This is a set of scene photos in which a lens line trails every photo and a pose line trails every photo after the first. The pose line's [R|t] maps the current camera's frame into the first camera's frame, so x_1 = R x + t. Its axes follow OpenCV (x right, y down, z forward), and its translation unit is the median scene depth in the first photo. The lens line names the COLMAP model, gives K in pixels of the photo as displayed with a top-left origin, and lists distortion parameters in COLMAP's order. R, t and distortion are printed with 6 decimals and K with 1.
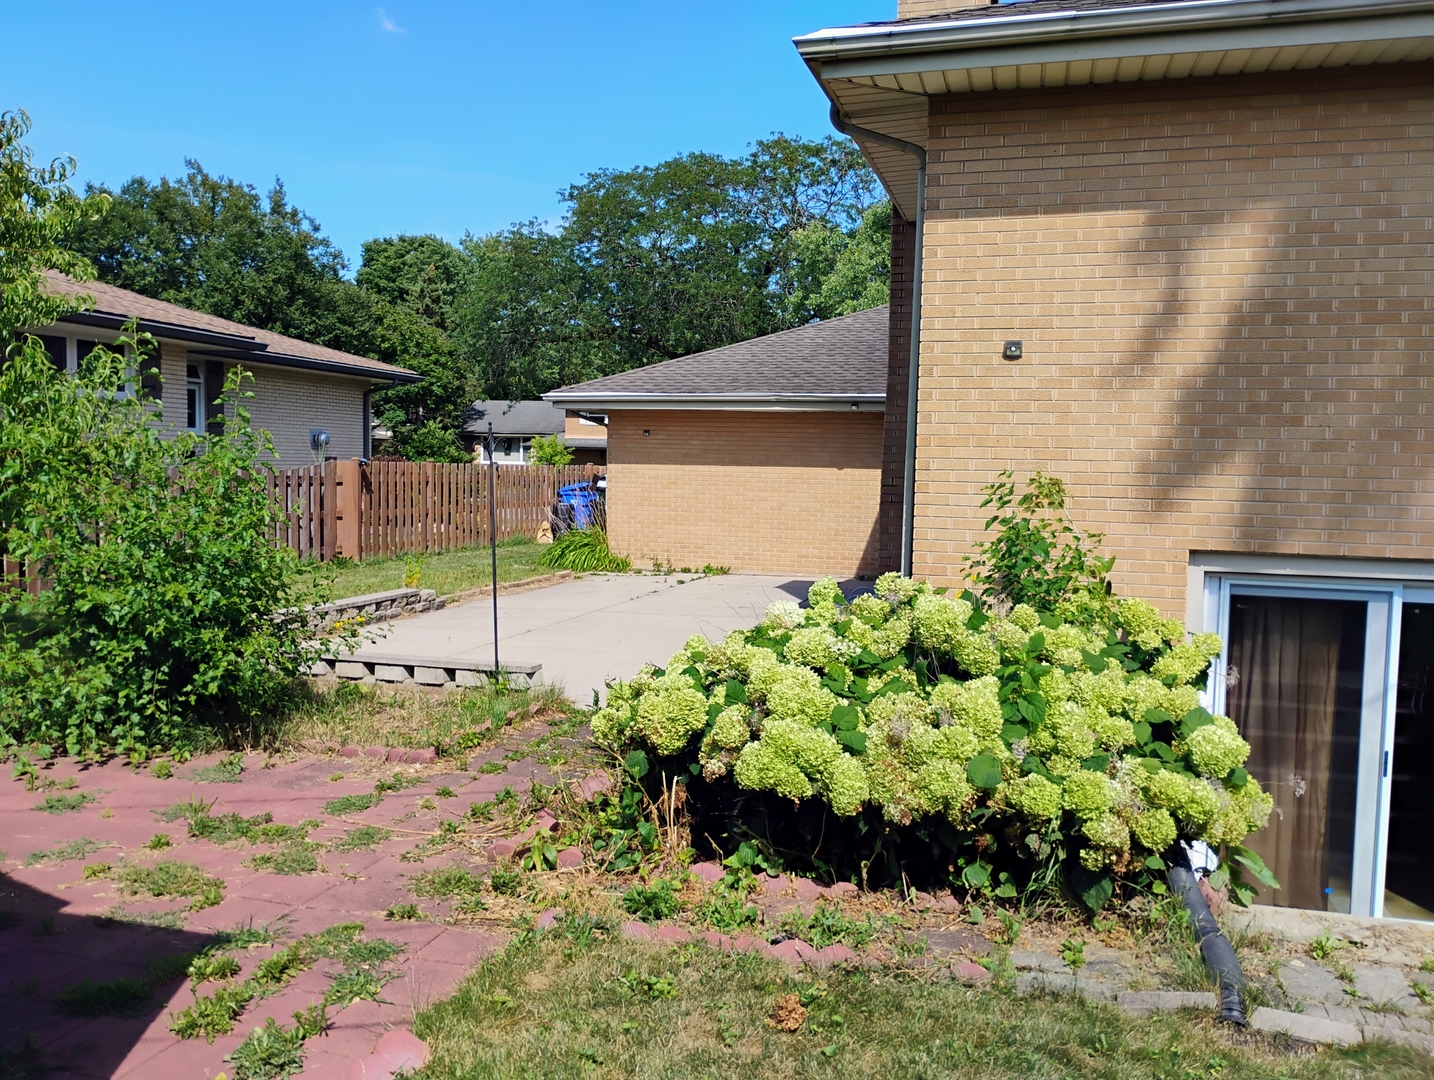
lens RADIAL K [[1185.8, 0, 714.0], [0, 1185.8, 546.0], [0, 0, 1]] dist [0.056216, -0.077392]
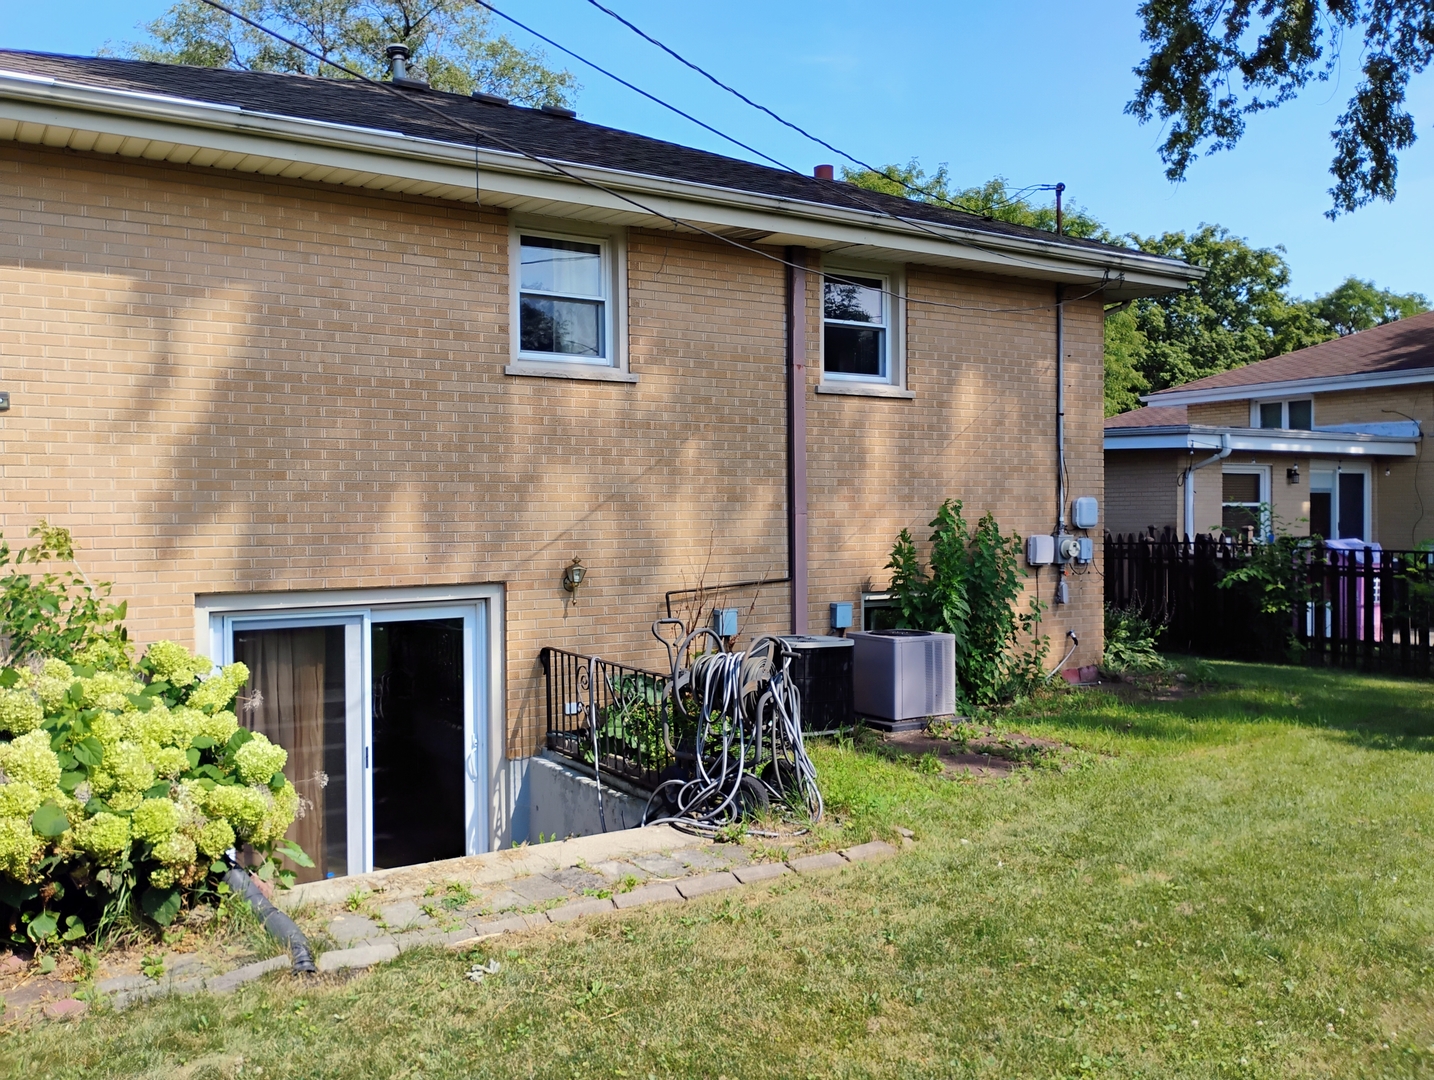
lens RADIAL K [[1185.8, 0, 719.6], [0, 1185.8, 540.6], [0, 0, 1]] dist [0.056216, -0.077392]
pose [[0.665909, -0.041268, 0.744891, -0.097787], [0.071176, 0.997429, -0.008370, -0.001455], [-0.742630, 0.058592, 0.667134, -0.087394]]
